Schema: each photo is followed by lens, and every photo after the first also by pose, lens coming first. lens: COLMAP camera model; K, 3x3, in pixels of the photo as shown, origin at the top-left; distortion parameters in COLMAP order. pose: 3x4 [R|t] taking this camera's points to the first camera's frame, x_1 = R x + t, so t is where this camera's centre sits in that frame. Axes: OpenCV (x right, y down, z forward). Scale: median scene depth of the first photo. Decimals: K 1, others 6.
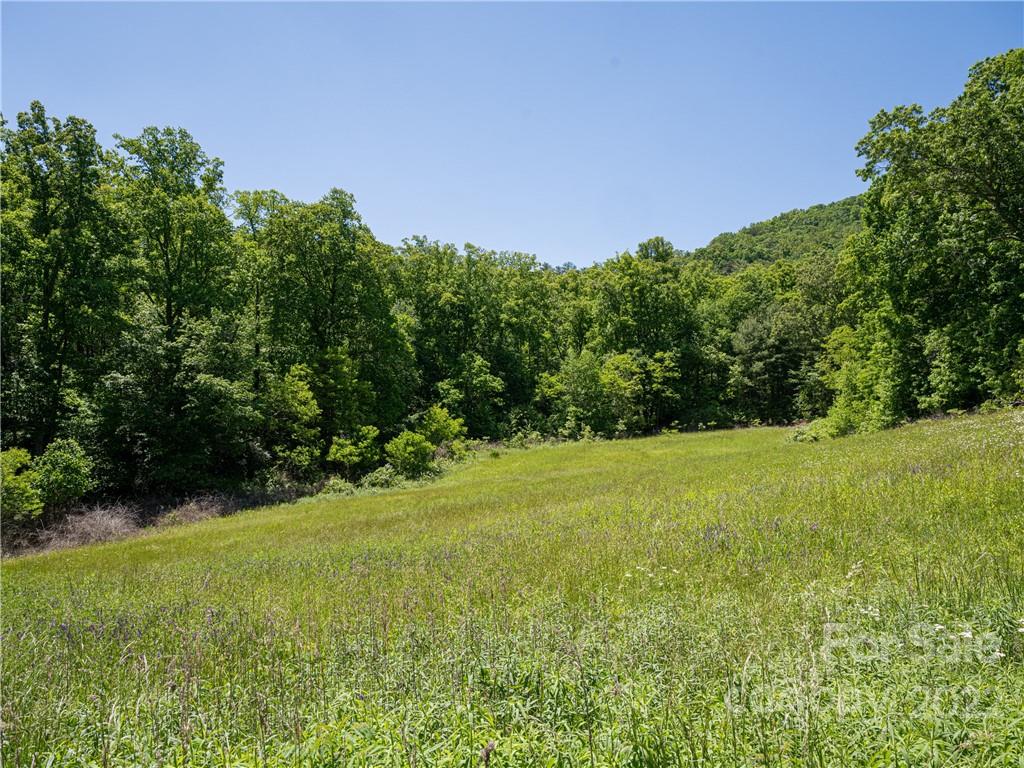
lens RADIAL K [[726.6, 0, 512.0], [0, 726.6, 384.0], [0, 0, 1]] dist [-0.000212, -0.000262]
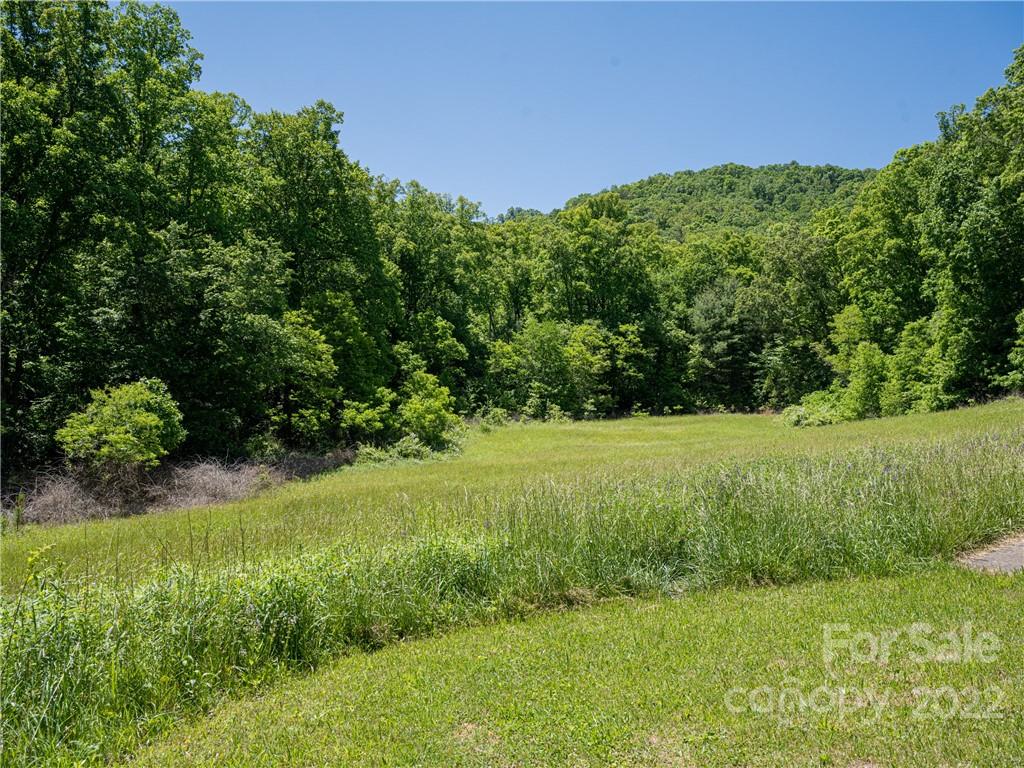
lens RADIAL K [[899.8, 0, 512.0], [0, 899.8, 384.0], [0, 0, 1]] dist [0.025401, 0.005968]
pose [[0.974023, 0.039239, 0.223022, -0.169914], [-0.043302, 0.998973, 0.013355, 0.019250], [-0.222269, -0.022666, 0.974722, -0.034657]]
